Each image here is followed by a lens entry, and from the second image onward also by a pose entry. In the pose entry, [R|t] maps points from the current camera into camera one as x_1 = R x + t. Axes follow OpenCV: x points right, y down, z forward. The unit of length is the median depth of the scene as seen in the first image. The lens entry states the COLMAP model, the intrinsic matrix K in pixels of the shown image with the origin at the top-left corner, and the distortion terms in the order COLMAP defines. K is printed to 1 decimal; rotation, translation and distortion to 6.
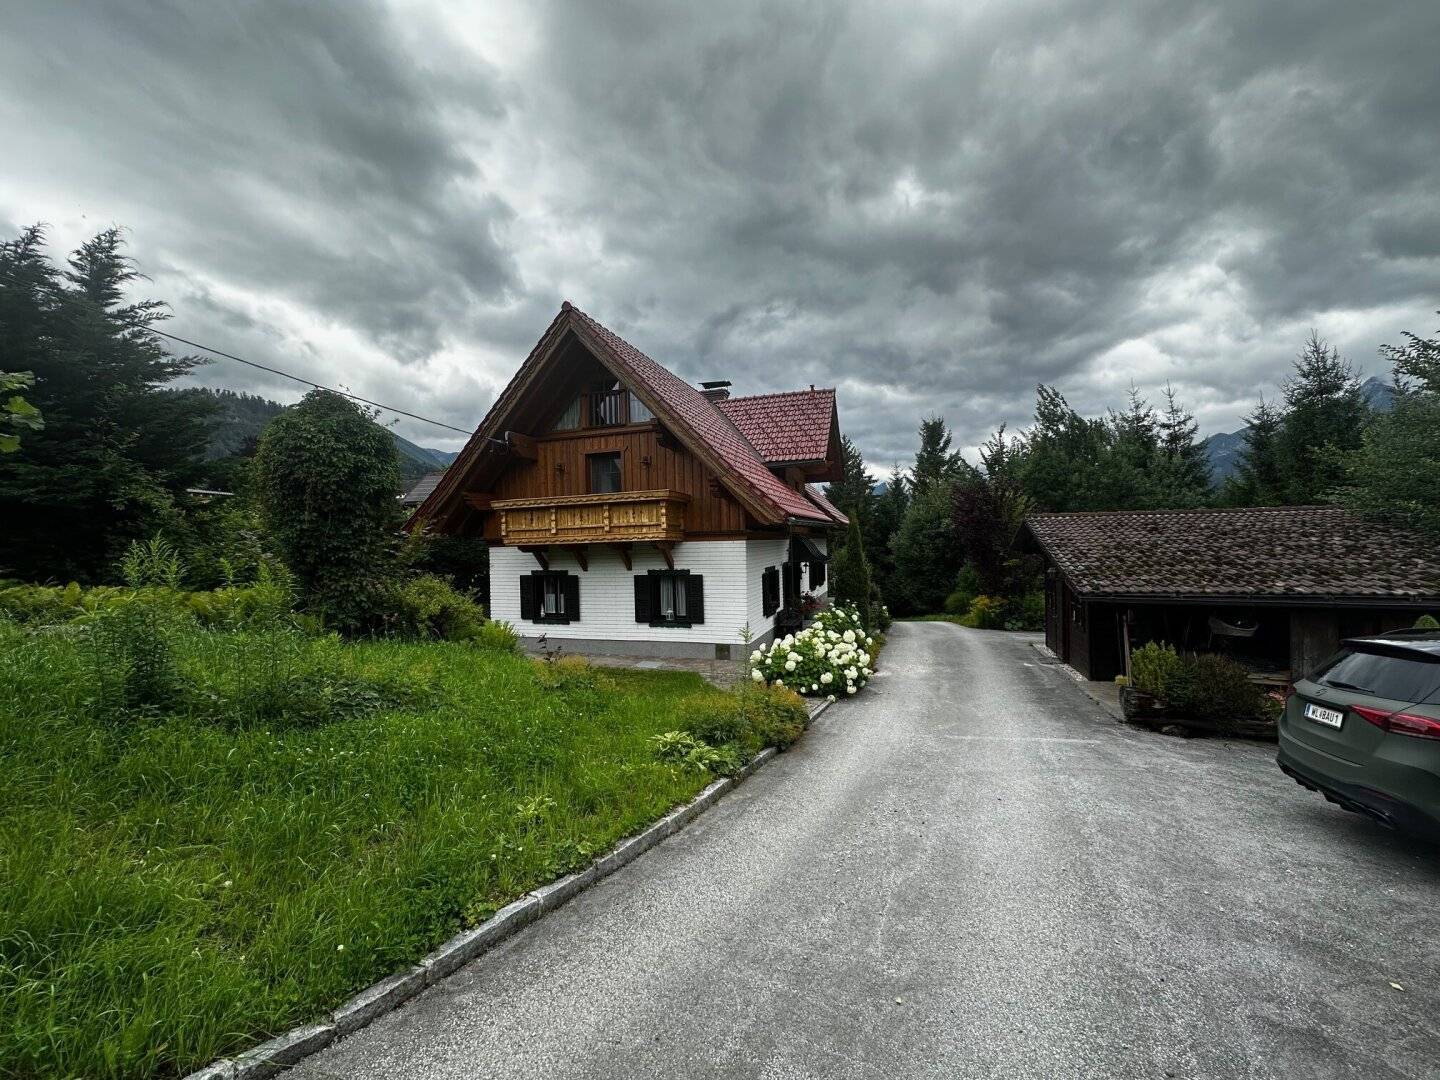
lens RADIAL K [[567.4, 0, 720.0], [0, 567.4, 540.0], [0, 0, 1]] dist [-0.001301, 0.000350]
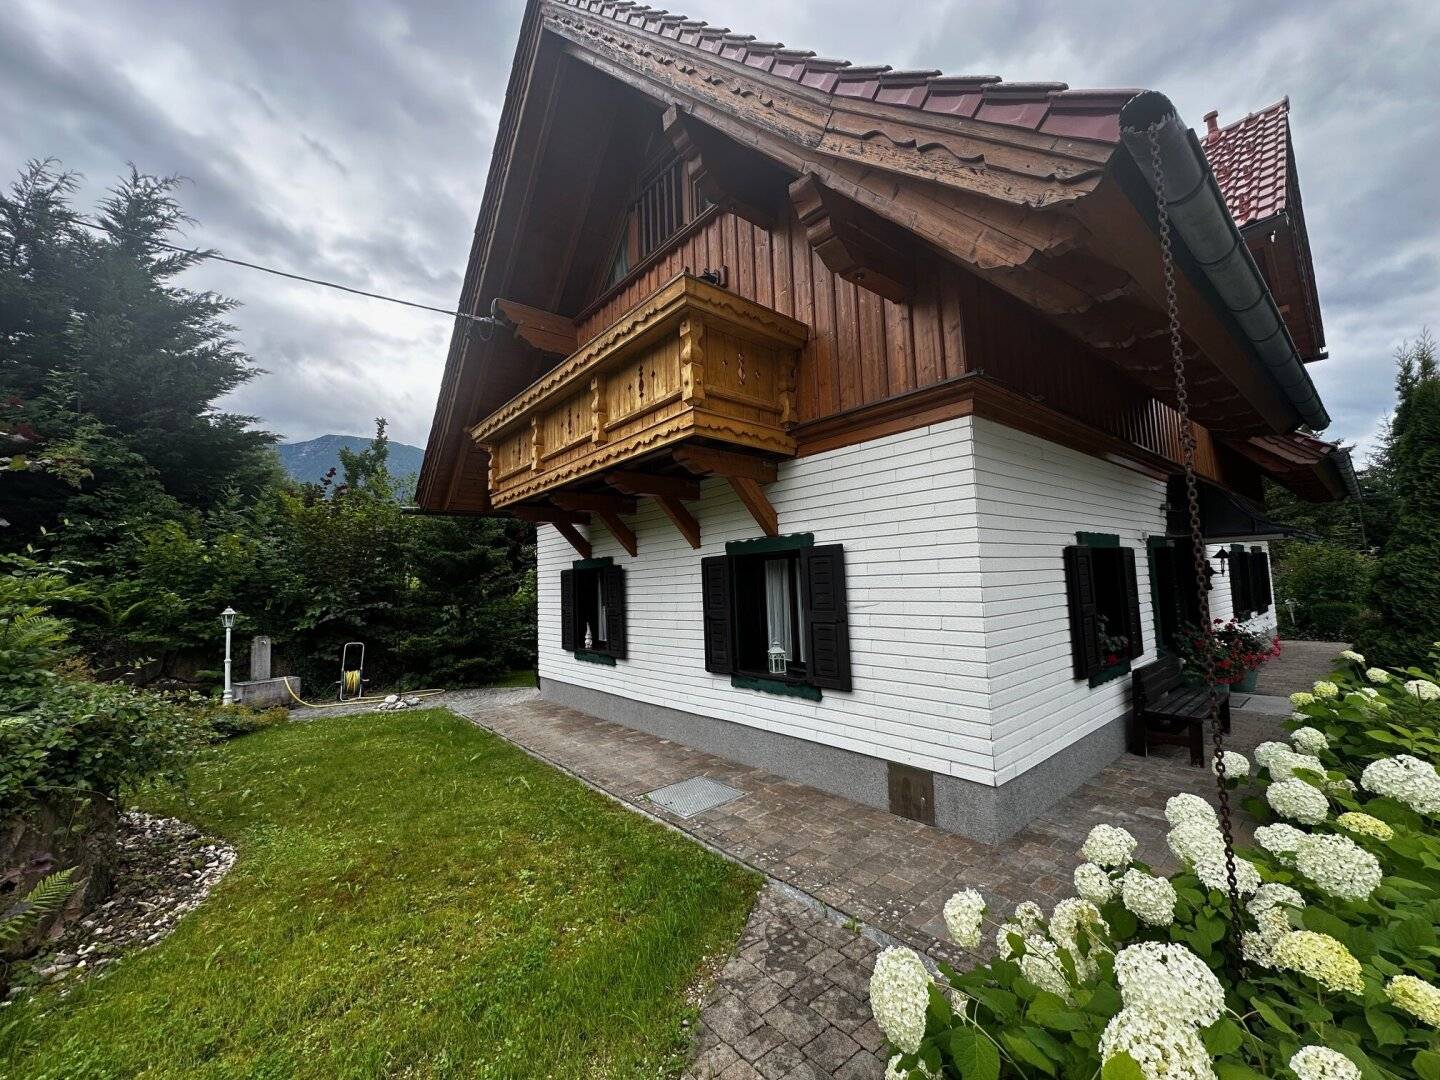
lens RADIAL K [[567.4, 0, 720.0], [0, 567.4, 540.0], [0, 0, 1]] dist [-0.001301, 0.000350]
pose [[0.851357, -0.047953, -0.522390, 0.081087], [0.016645, 0.997781, -0.064465, 0.077406], [0.524323, 0.046187, 0.850266, 0.660588]]
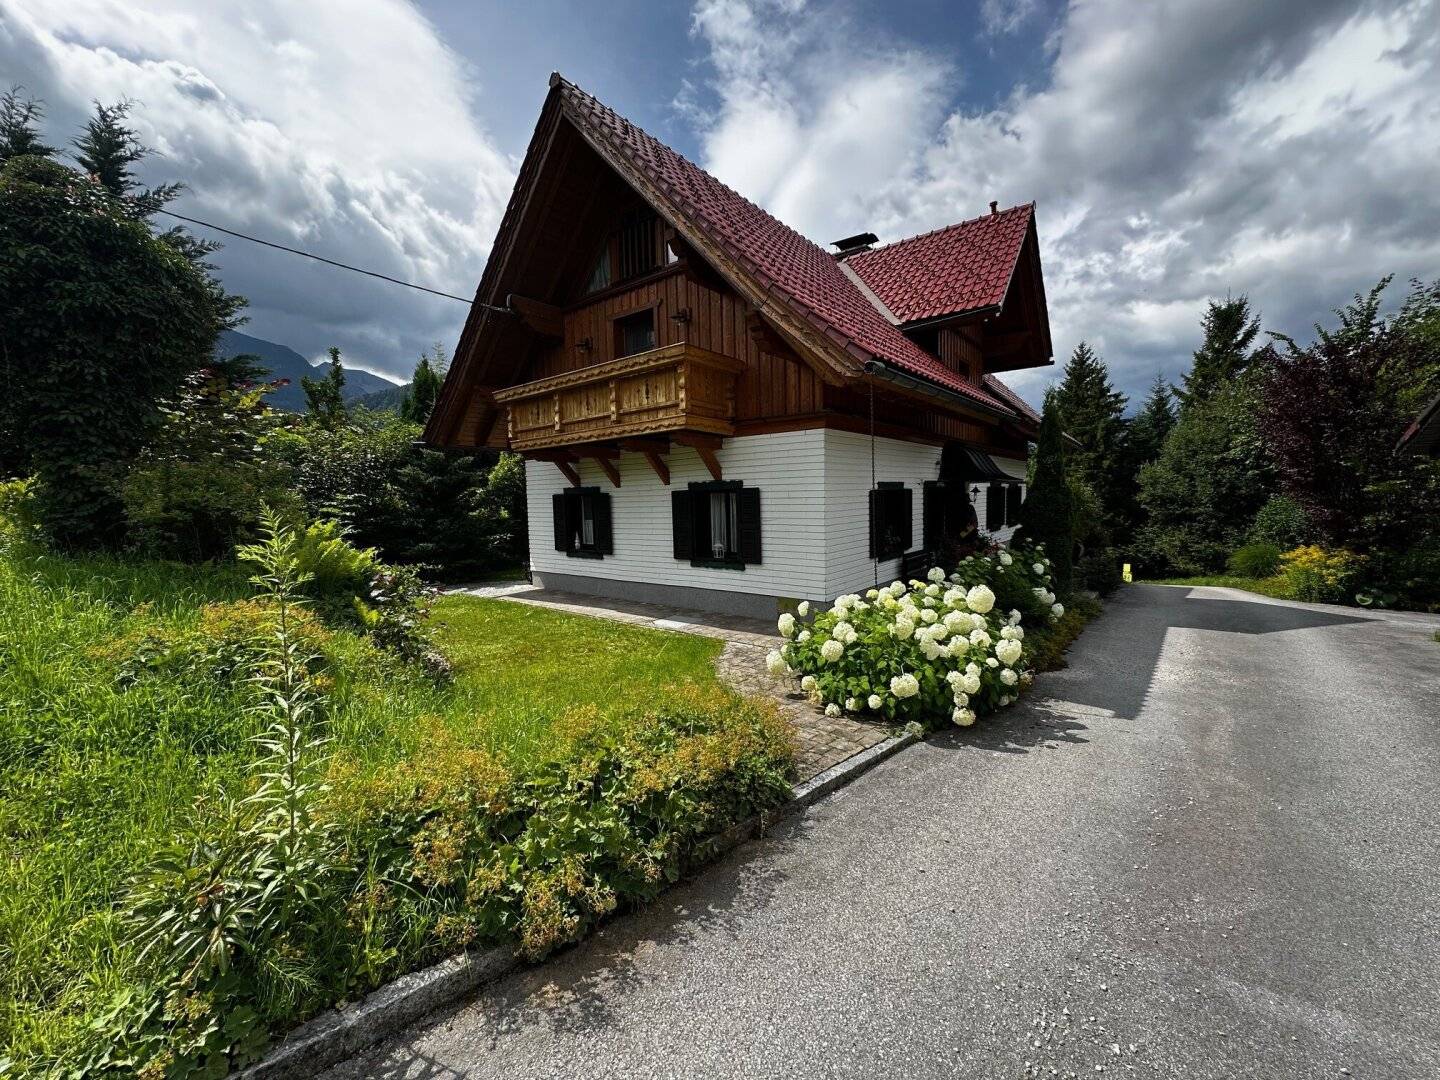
lens RADIAL K [[567.4, 0, 720.0], [0, 567.4, 540.0], [0, 0, 1]] dist [-0.001301, 0.000350]
pose [[0.937494, 0.028010, -0.346874, 0.145728], [0.002702, 0.996140, 0.087741, 0.062060], [0.347992, -0.083193, 0.933799, 0.380381]]
